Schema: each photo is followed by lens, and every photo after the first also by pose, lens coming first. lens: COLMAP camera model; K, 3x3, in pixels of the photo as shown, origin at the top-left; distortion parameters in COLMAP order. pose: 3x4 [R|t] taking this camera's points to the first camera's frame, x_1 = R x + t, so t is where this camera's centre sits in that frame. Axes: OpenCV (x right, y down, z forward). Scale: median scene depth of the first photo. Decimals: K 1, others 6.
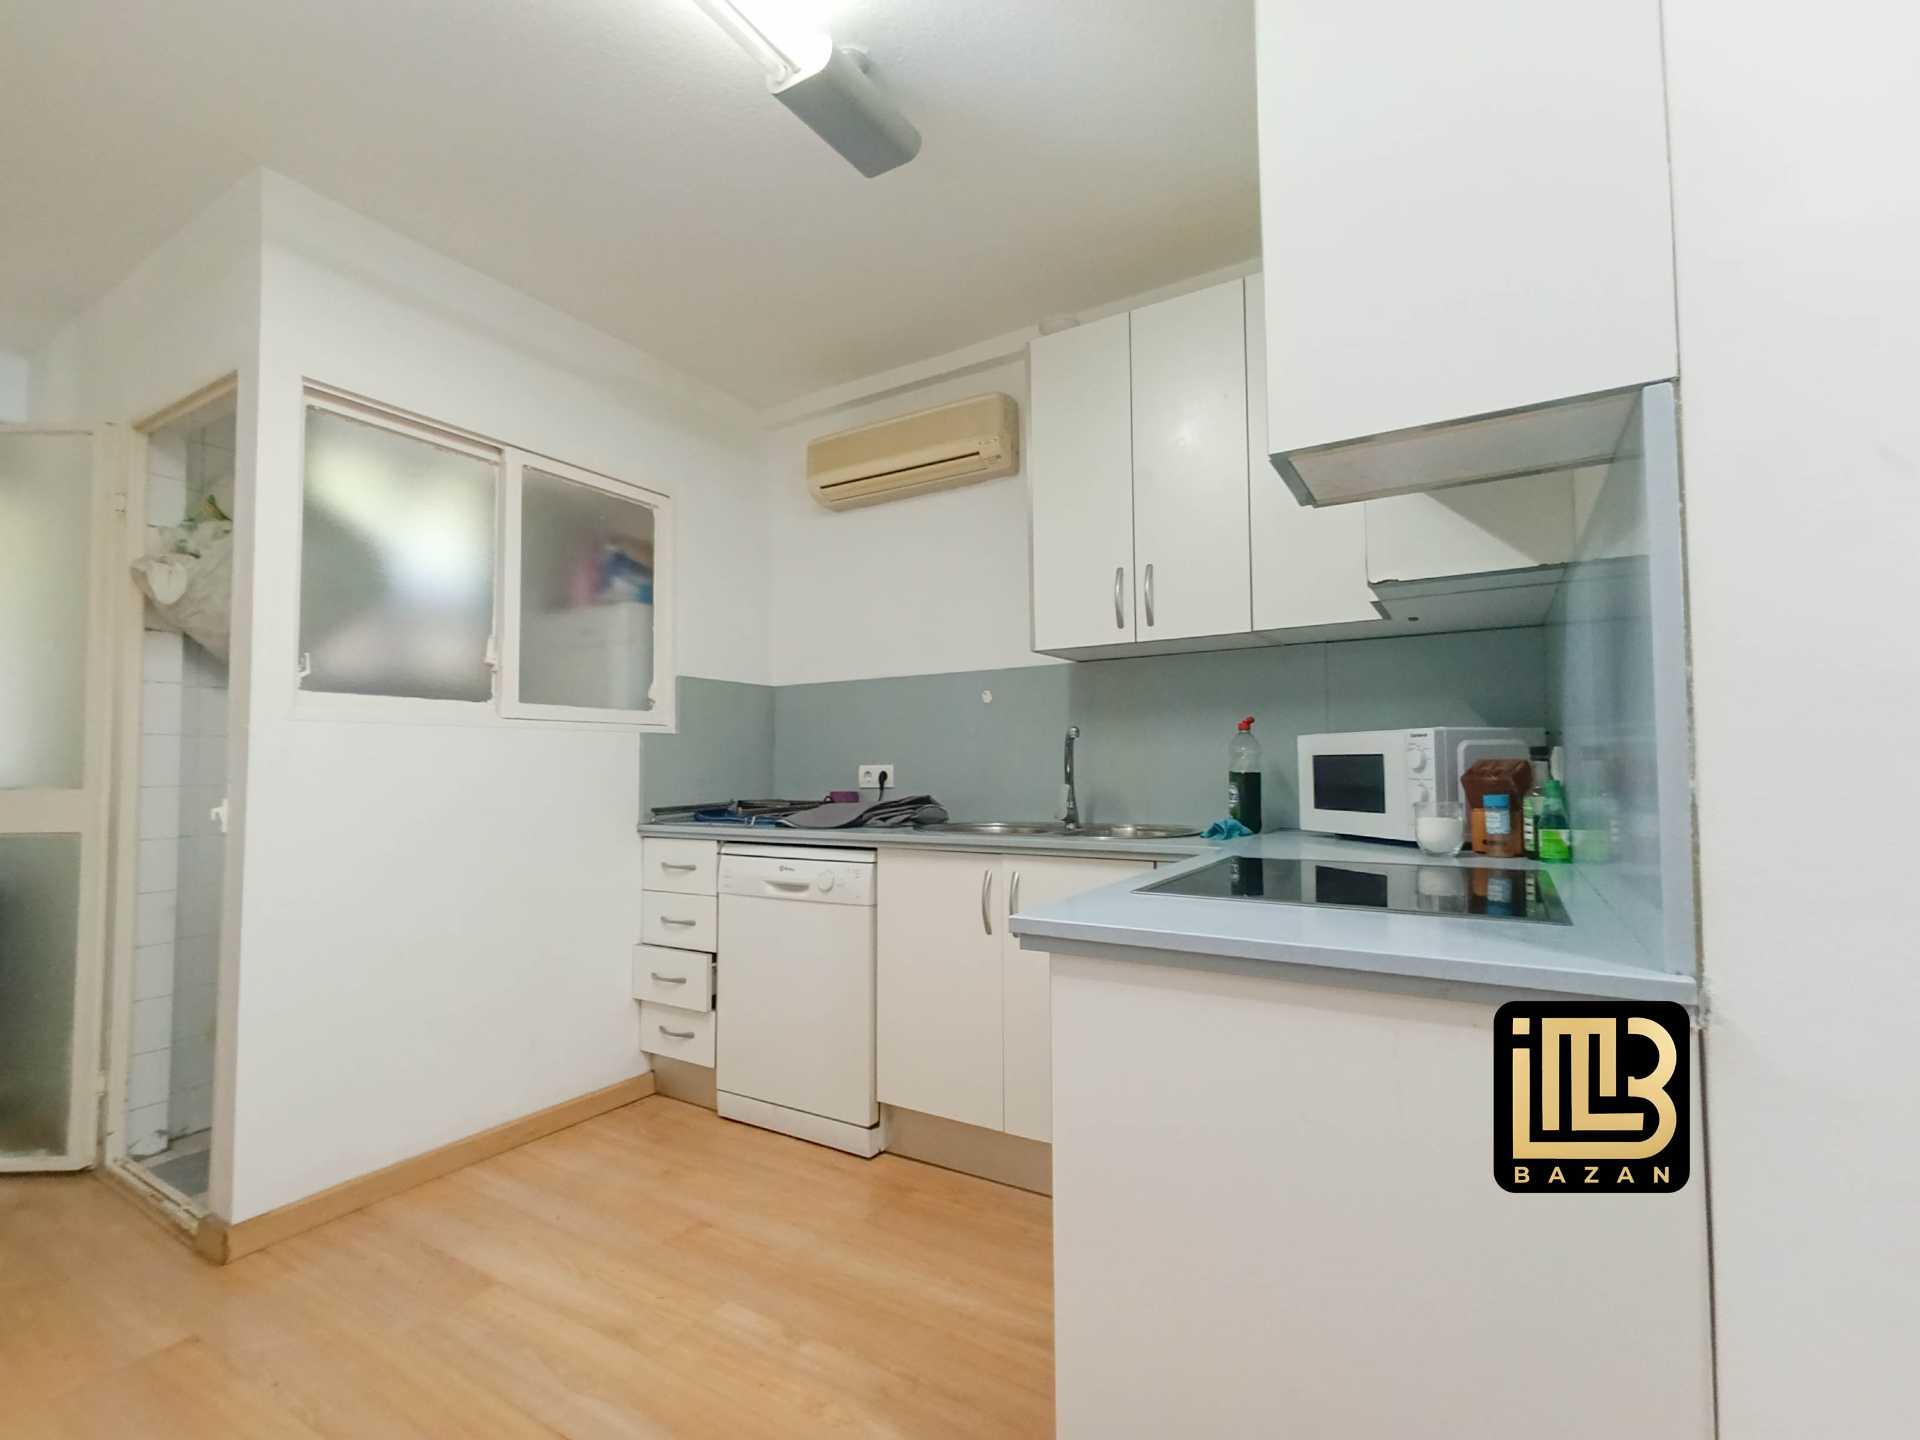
lens RADIAL K [[883.1, 0, 949.7], [0, 883.1, 730.7], [0, 0, 1]] dist [0.004353, -0.003583]
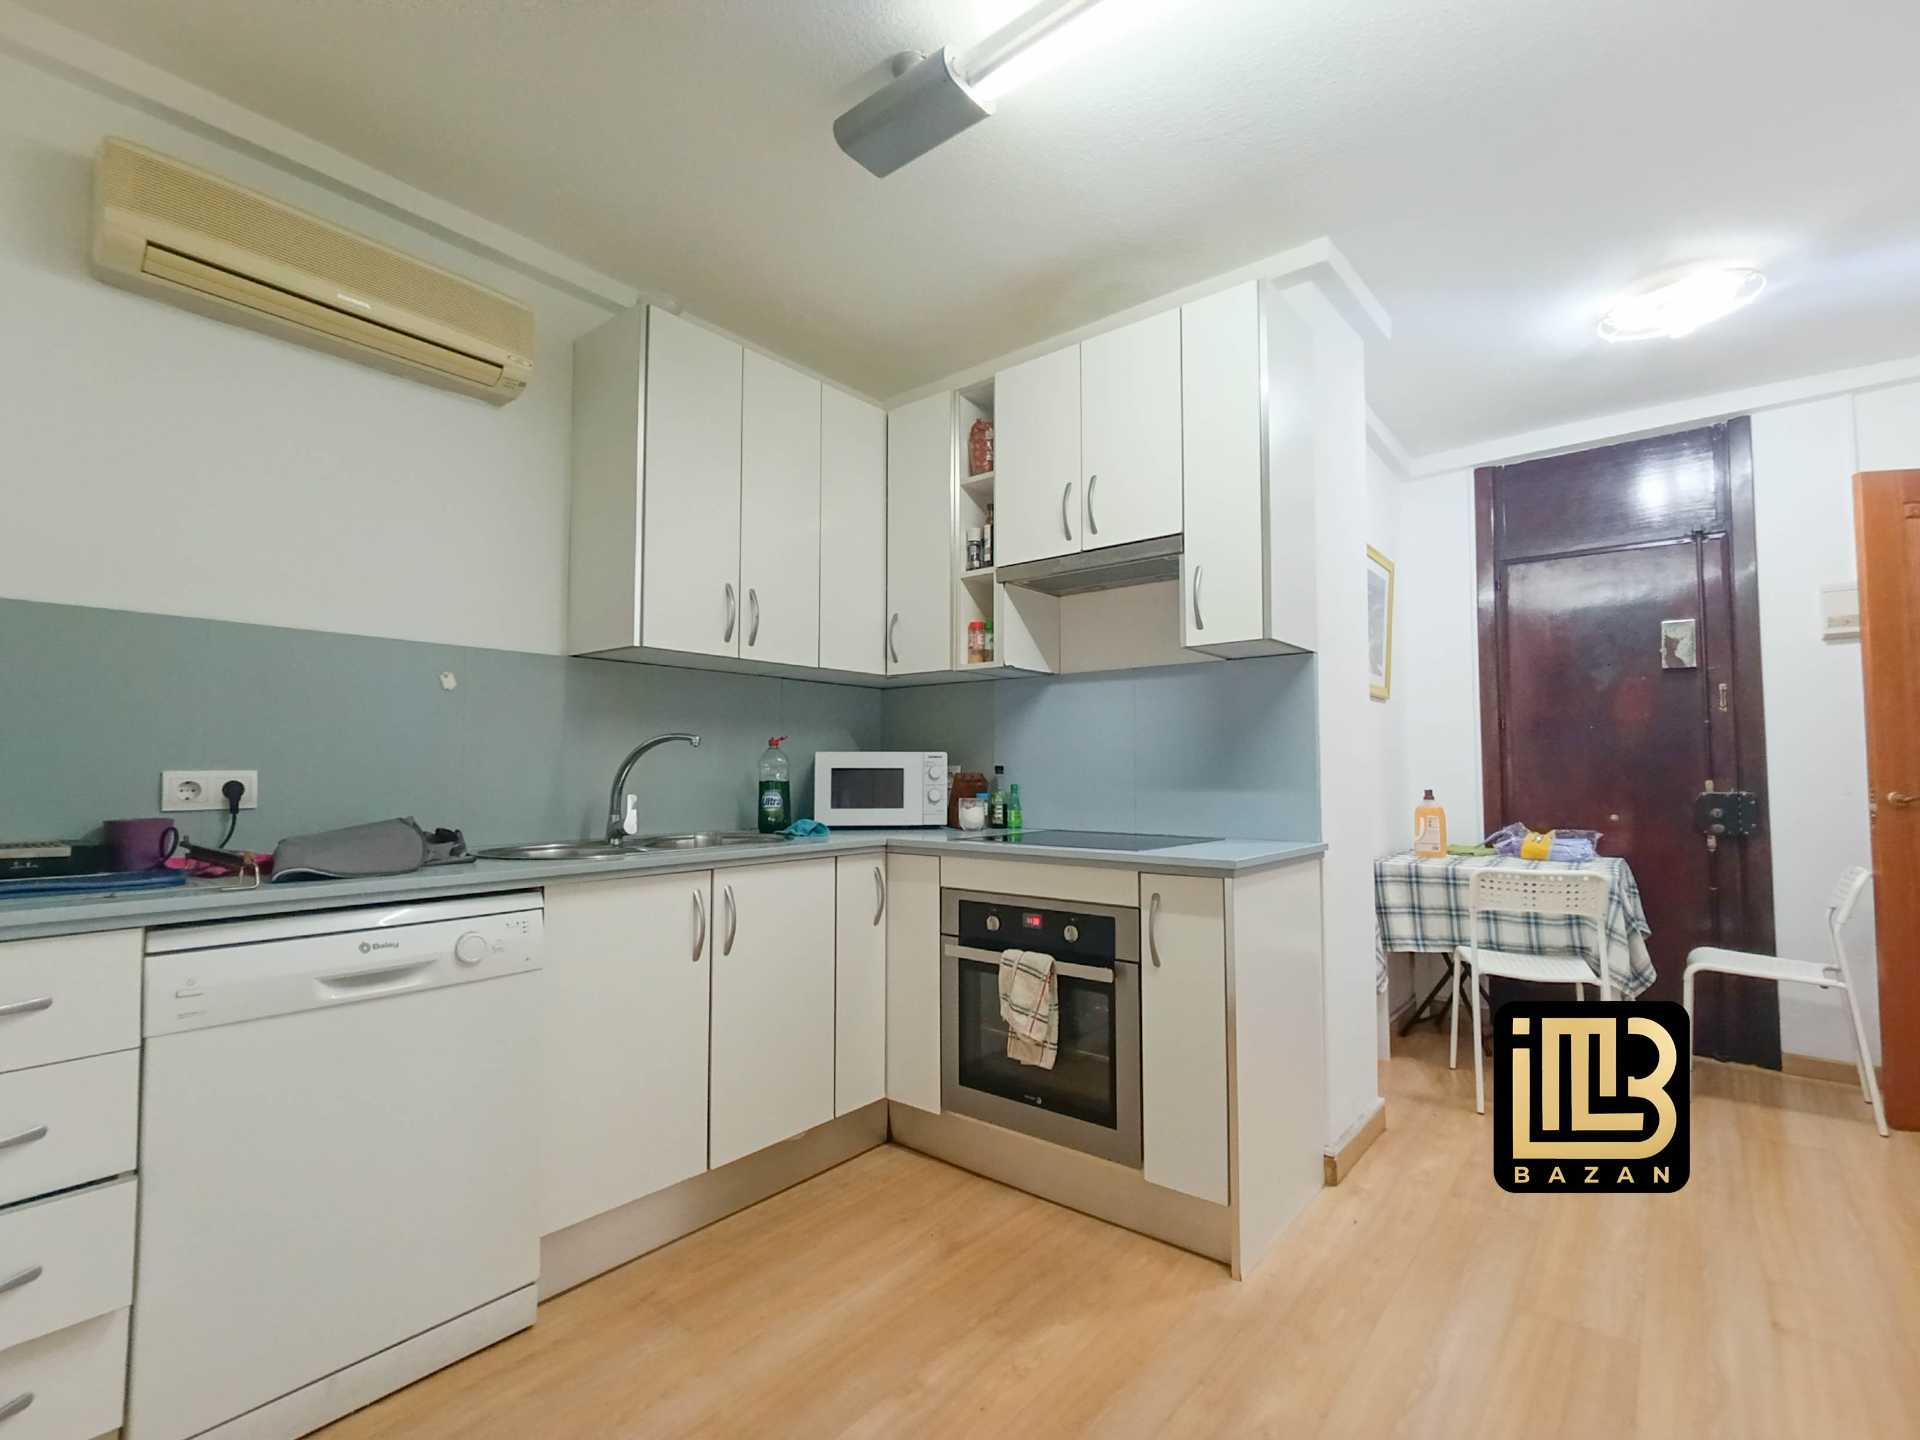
lens RADIAL K [[883.1, 0, 950.8], [0, 883.1, 723.1], [0, 0, 1]] dist [0.004353, -0.003583]
pose [[0.130387, 0.063836, 0.989406, -0.723409], [-0.042925, 0.997353, -0.058692, 0.025881], [-0.990534, -0.034818, 0.132782, 0.547207]]
